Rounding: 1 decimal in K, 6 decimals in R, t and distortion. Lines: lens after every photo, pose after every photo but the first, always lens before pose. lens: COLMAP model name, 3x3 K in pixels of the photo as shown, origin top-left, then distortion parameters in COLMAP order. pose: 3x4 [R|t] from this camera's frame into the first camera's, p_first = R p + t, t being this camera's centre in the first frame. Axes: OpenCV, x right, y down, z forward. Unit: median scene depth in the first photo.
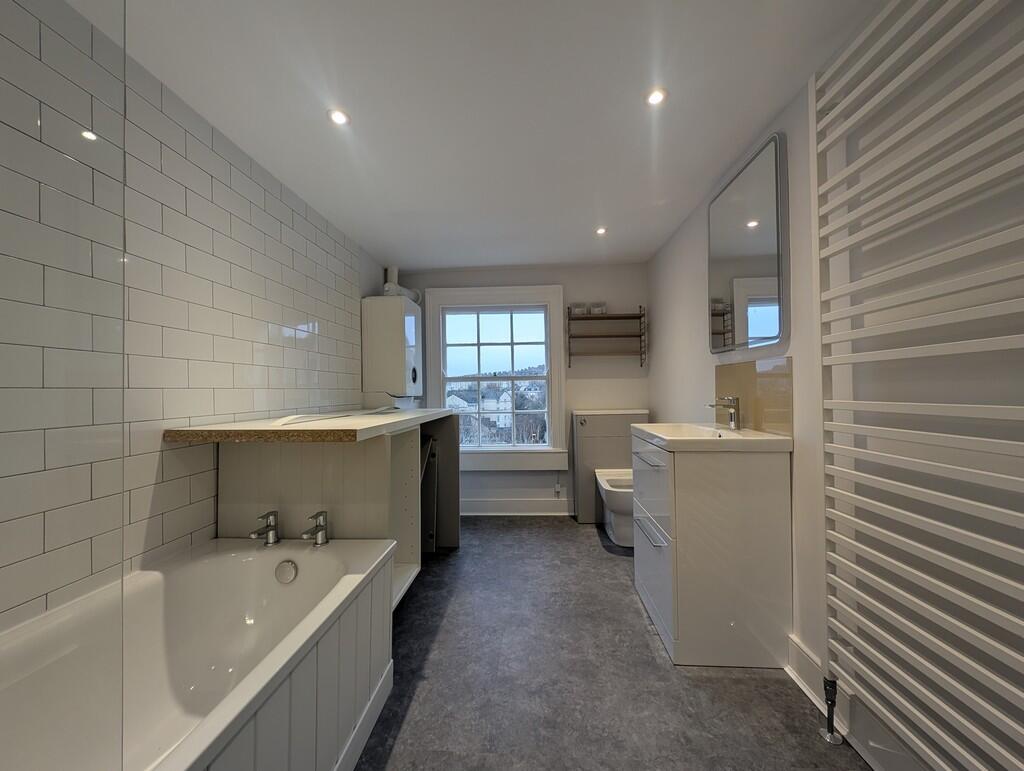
lens RADIAL K [[383.0, 0, 510.7], [0, 383.0, 387.3], [0, 0, 1]] dist [0.020546, -0.012994]
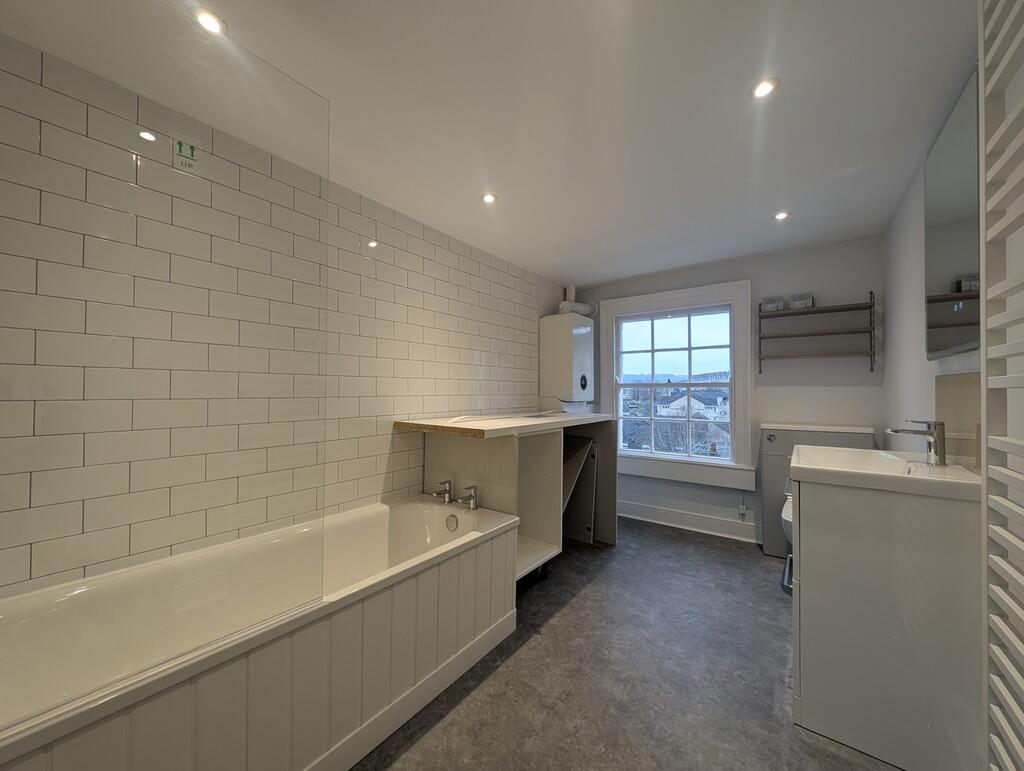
lens RADIAL K [[383.0, 0, 510.7], [0, 383.0, 387.3], [0, 0, 1]] dist [0.020546, -0.012994]
pose [[0.835953, 0.010629, -0.548698, 0.212292], [-0.009962, 0.999942, 0.004193, -0.023486], [0.548710, 0.001961, 0.836010, -0.050097]]
